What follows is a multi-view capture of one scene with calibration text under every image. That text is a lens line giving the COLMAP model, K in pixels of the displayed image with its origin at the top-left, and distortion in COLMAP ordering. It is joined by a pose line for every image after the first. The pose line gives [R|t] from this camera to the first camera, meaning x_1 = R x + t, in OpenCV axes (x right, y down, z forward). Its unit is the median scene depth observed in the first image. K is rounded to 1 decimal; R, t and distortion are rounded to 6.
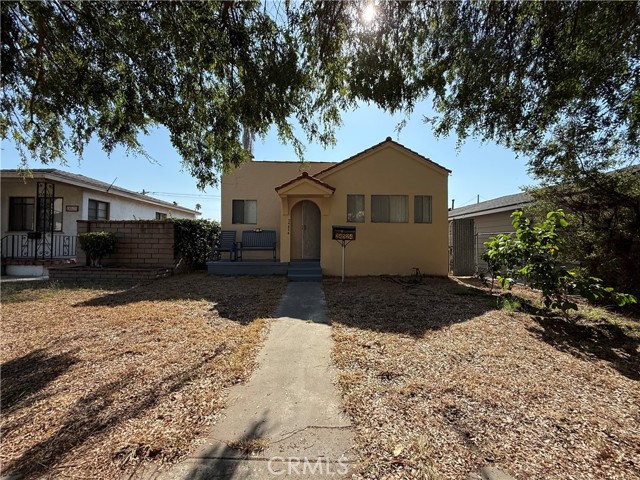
lens RADIAL K [[255.2, 0, 318.7], [0, 255.2, 238.7], [0, 0, 1]] dist [0.000873, 0.000437]
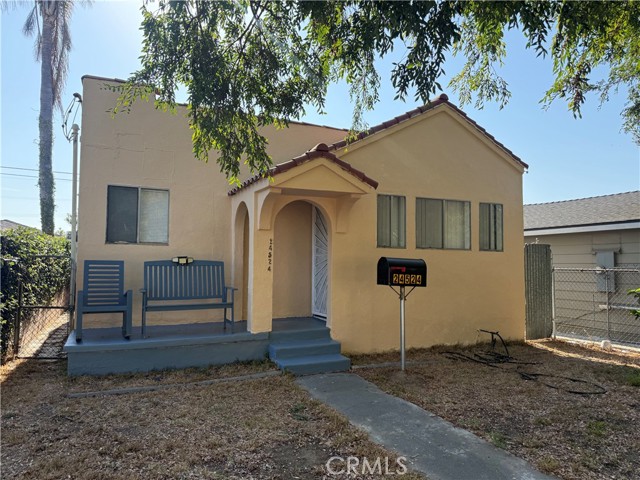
lens RADIAL K [[448.5, 0, 320.0], [0, 448.5, 240.0], [0, 0, 1]] dist [0.086256, -0.110341]
pose [[0.920089, 0.022594, 0.391056, -0.351531], [-0.009547, 0.999332, -0.035277, -0.045905], [-0.391592, 0.028724, 0.919691, 0.207794]]
